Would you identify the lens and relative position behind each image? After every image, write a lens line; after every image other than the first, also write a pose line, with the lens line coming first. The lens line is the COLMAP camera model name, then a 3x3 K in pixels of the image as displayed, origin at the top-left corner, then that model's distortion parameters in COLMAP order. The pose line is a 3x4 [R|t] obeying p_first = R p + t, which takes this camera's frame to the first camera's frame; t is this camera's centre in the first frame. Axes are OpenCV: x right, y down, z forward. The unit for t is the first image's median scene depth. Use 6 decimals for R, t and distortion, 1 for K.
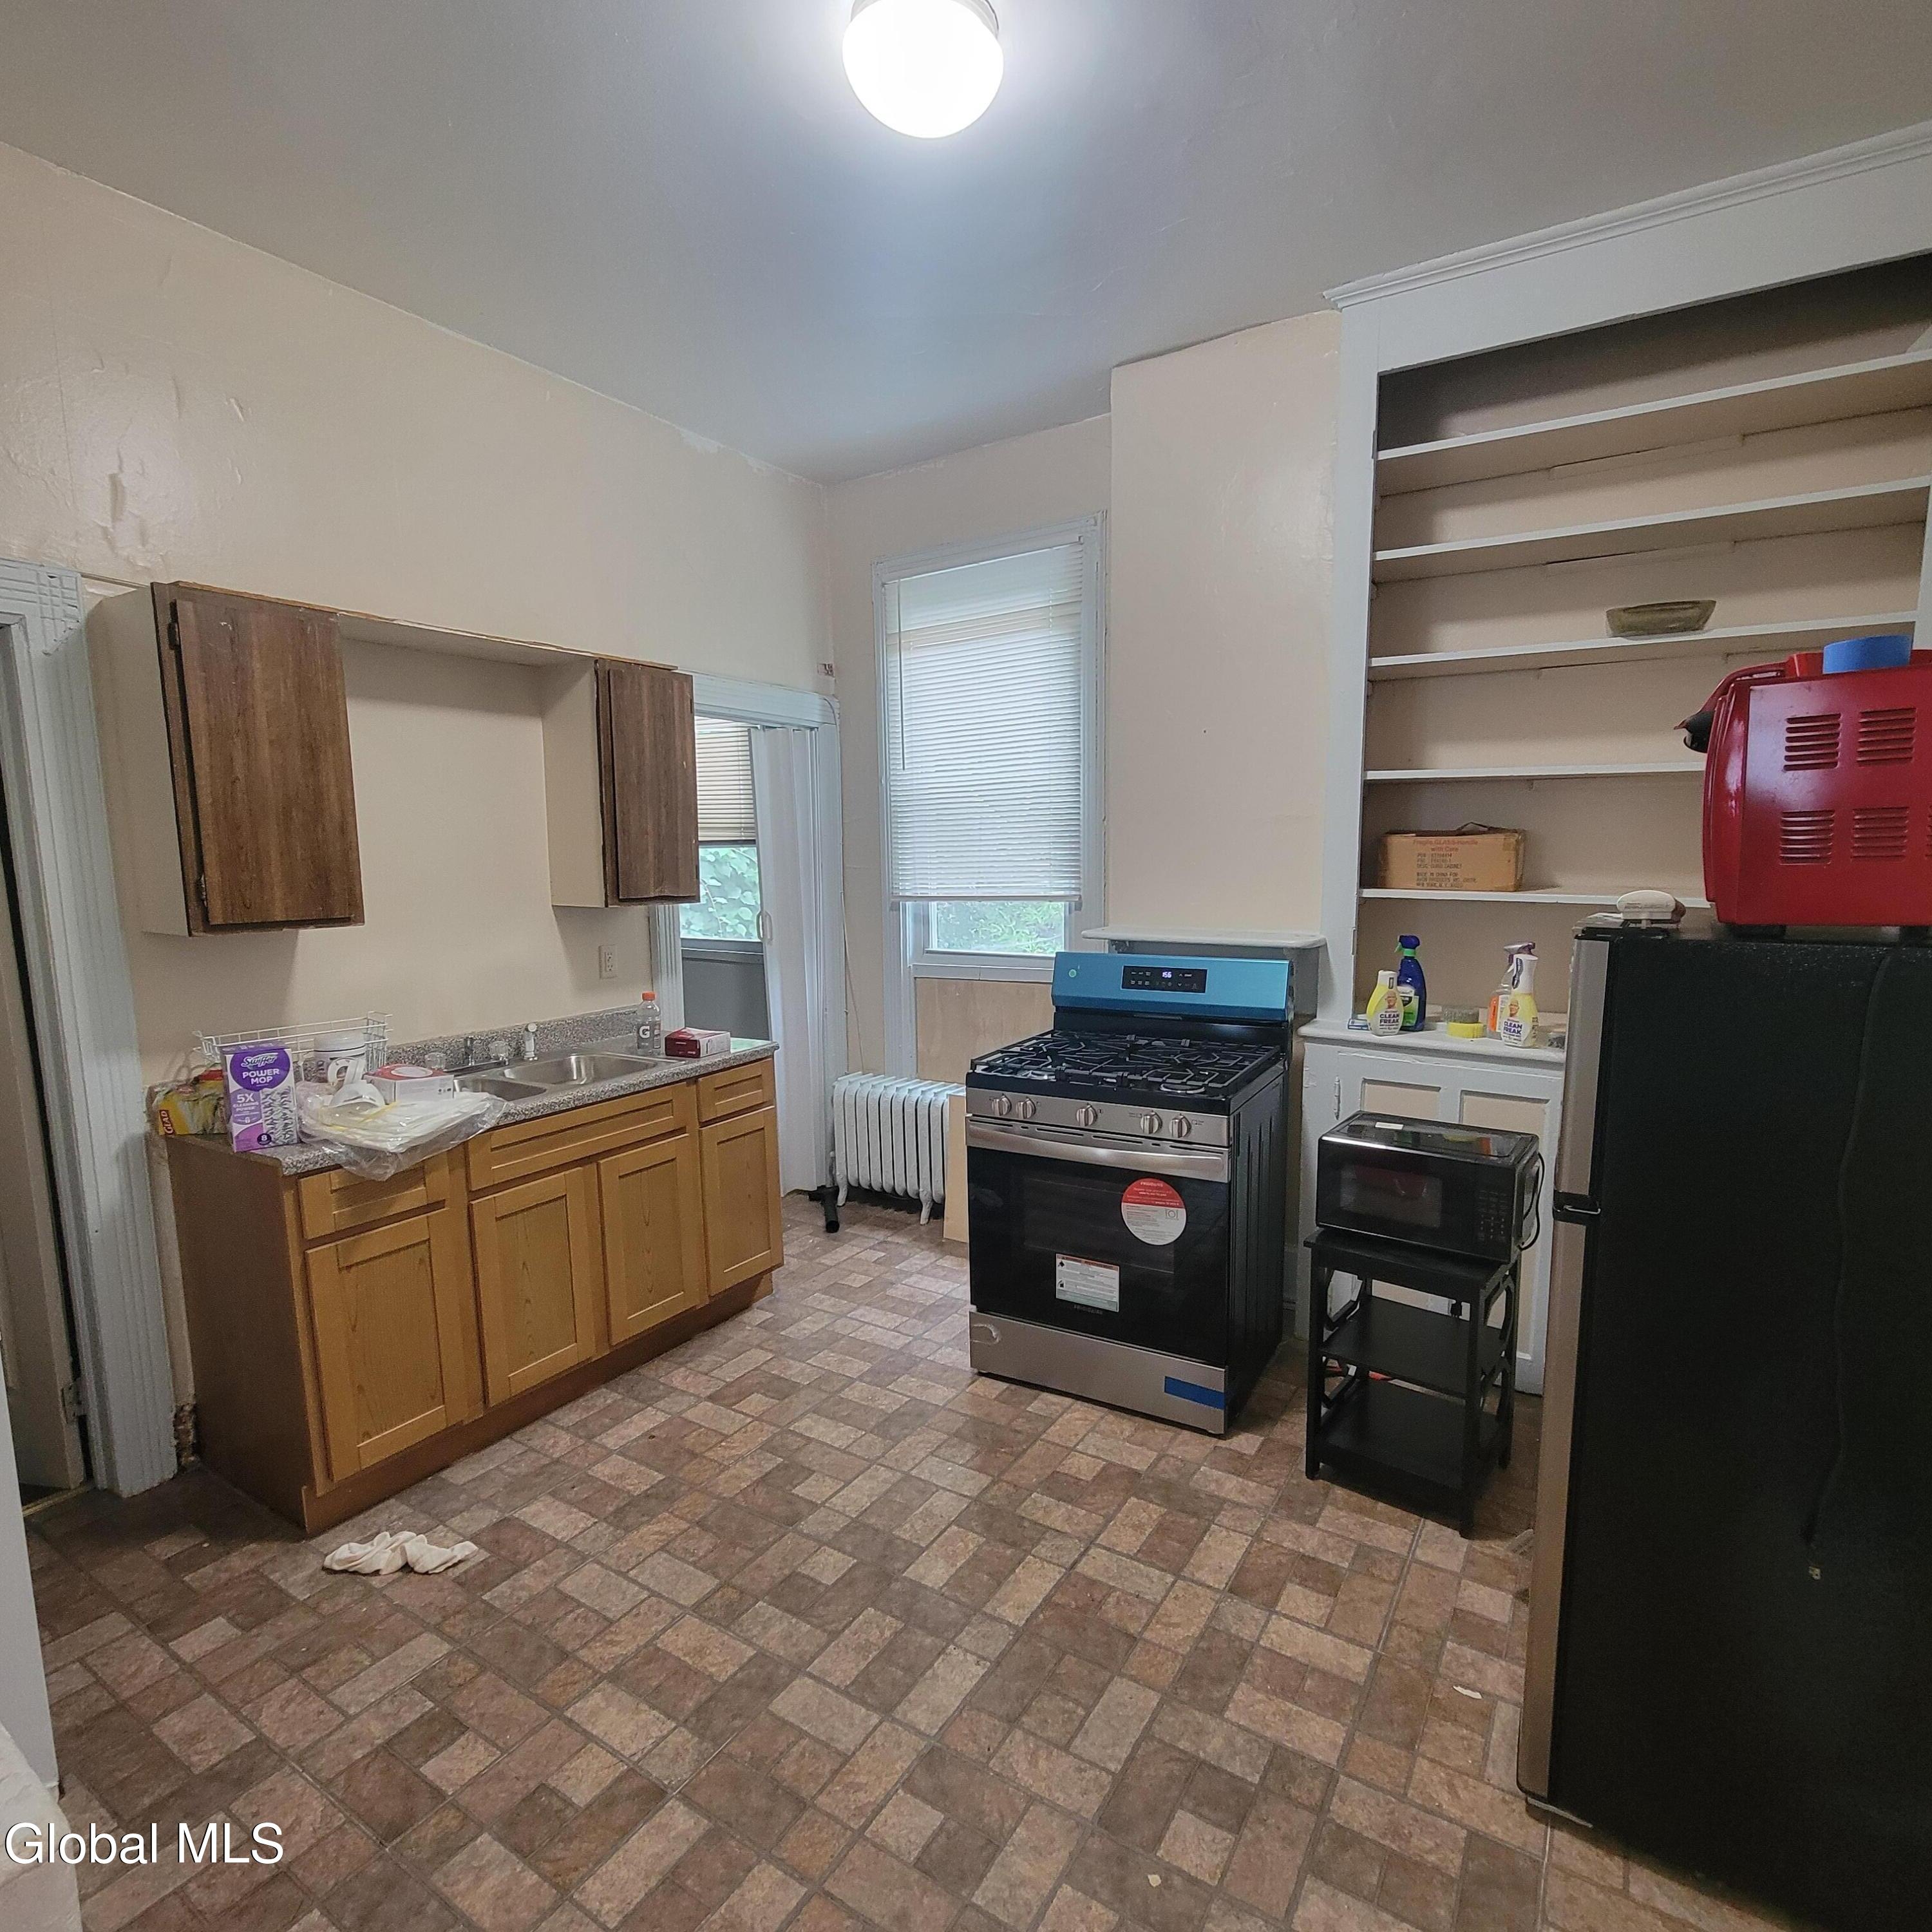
lens RADIAL K [[1037.0, 0, 977.5], [0, 1037.0, 990.6], [0, 0, 1]] dist [0.001009, -0.001140]
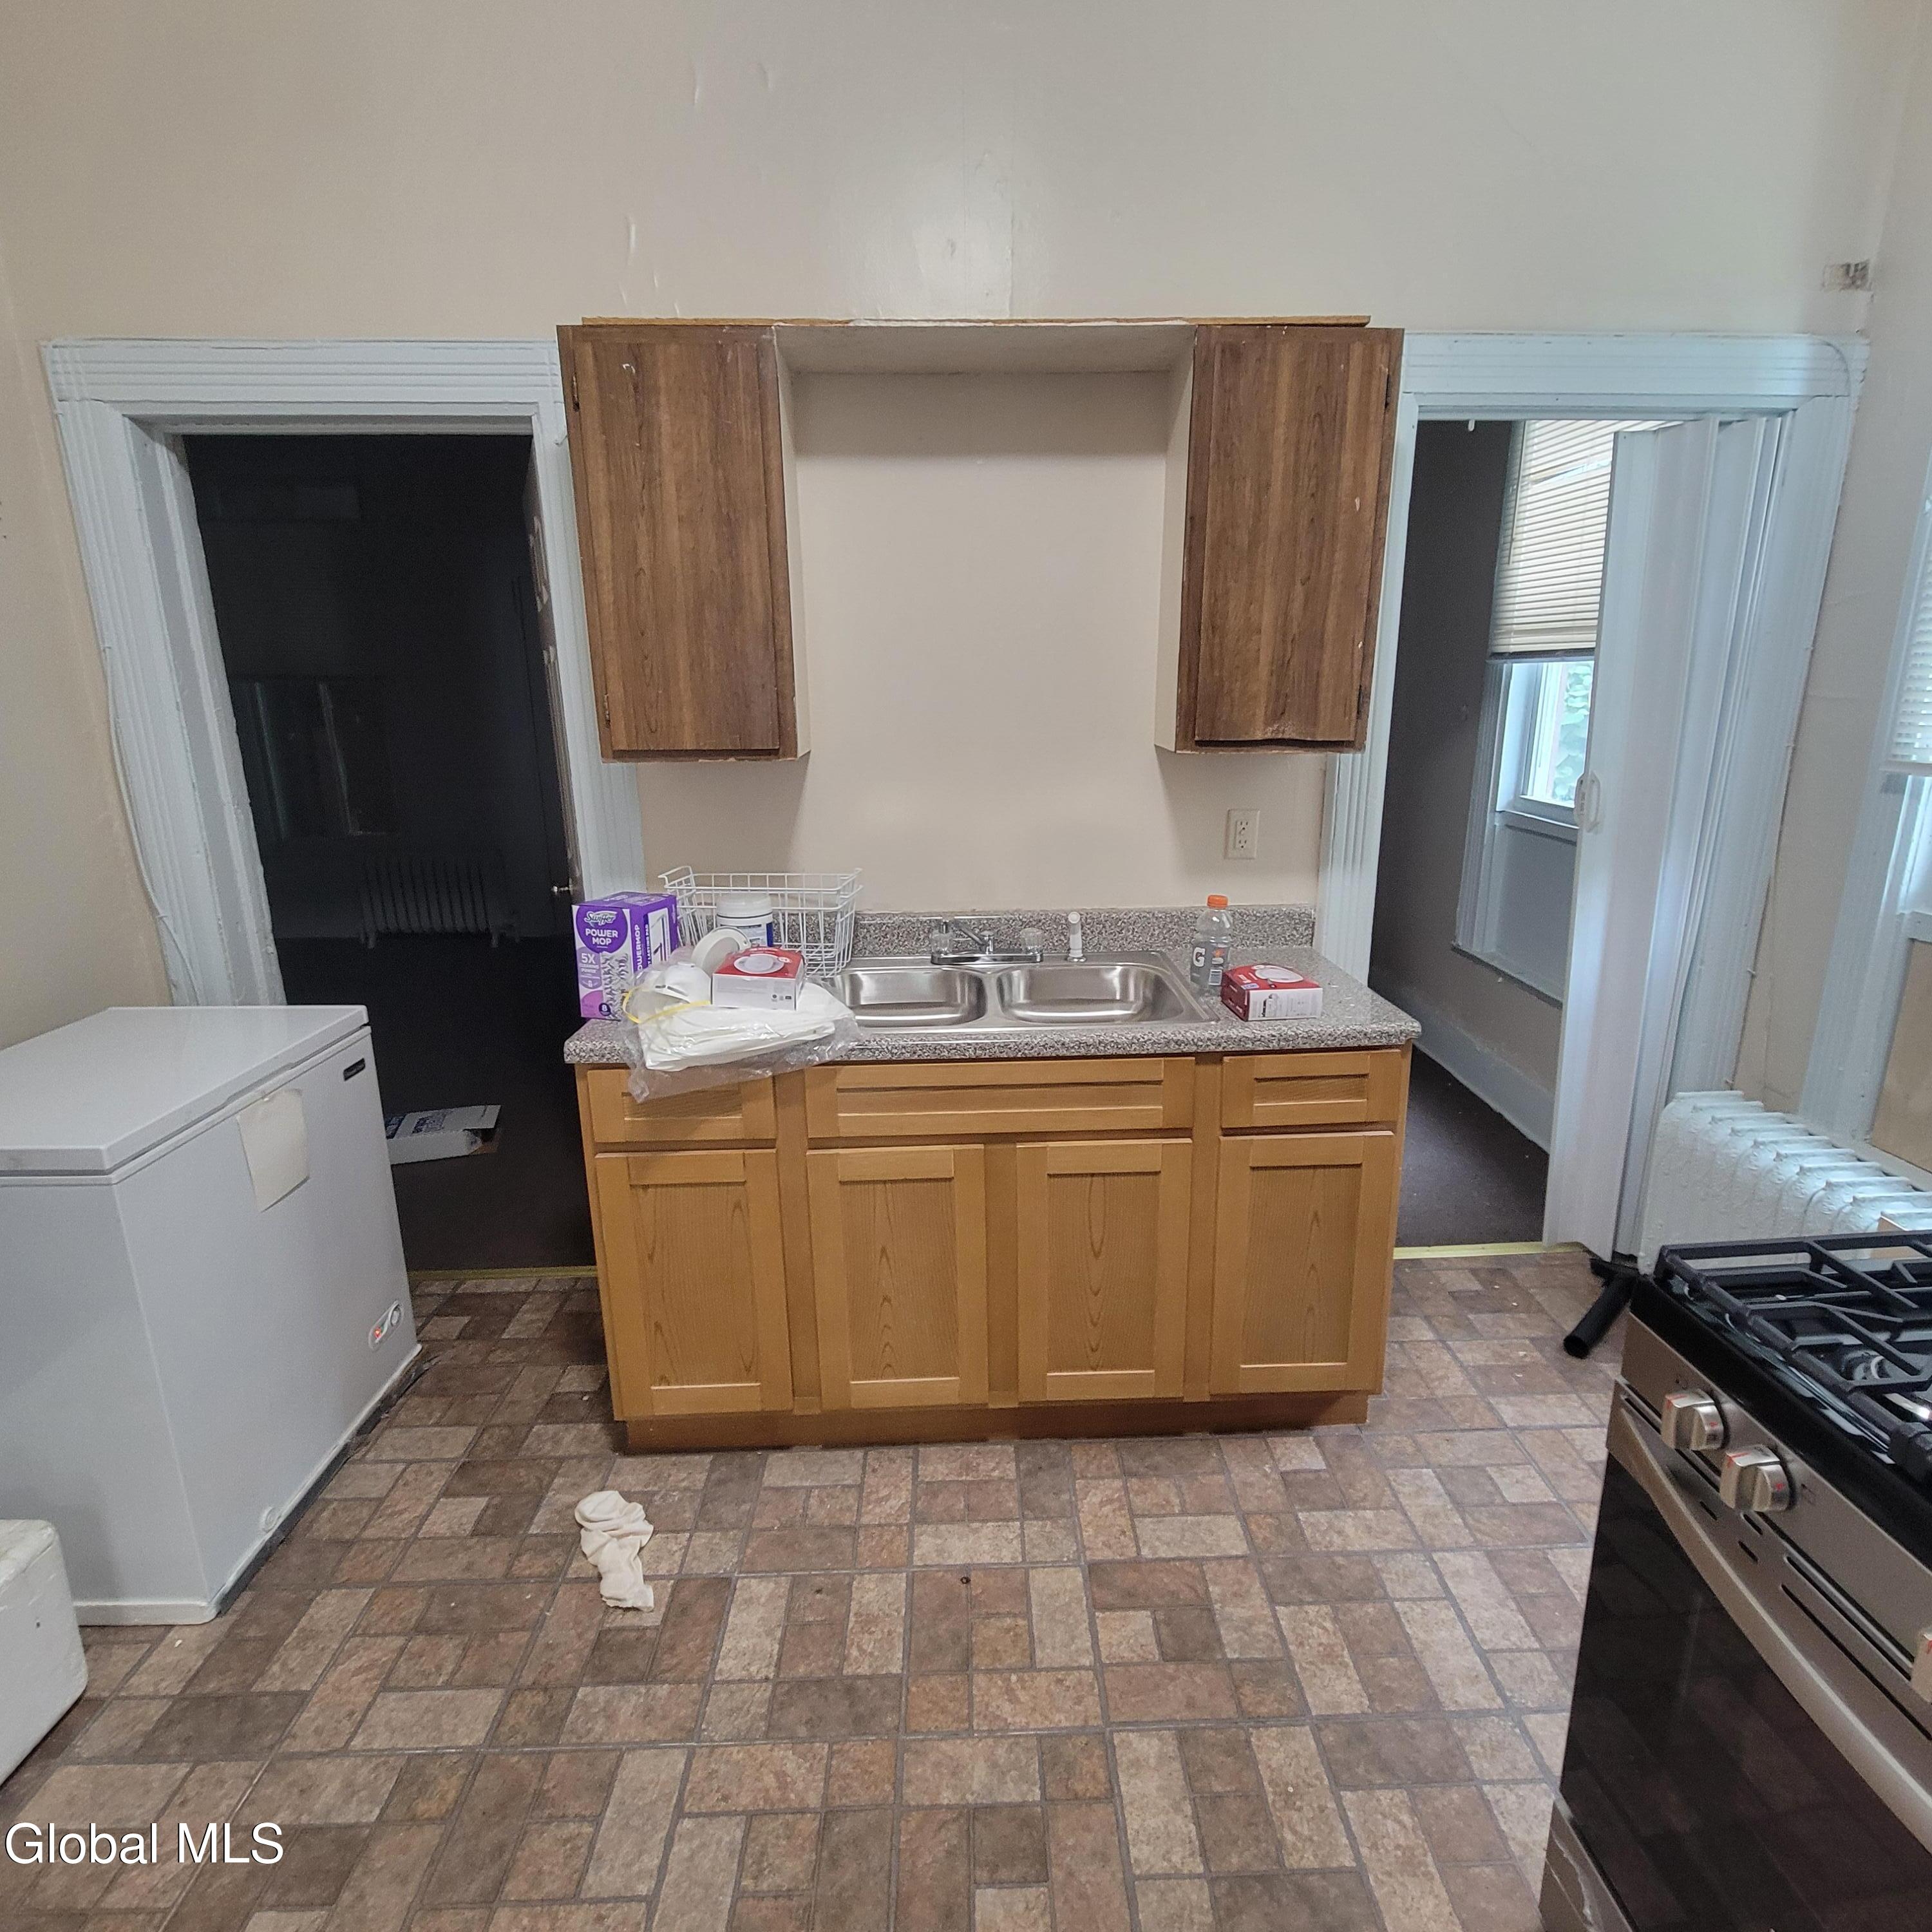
lens RADIAL K [[1056.6, 0, 969.5], [0, 1056.6, 953.8], [0, 0, 1]] dist [0.003645, -0.001878]
pose [[0.565671, 0.211911, -0.796938, 0.125096], [-0.110196, 0.977175, 0.181619, -0.070860], [0.817235, -0.014918, 0.576112, 0.577877]]
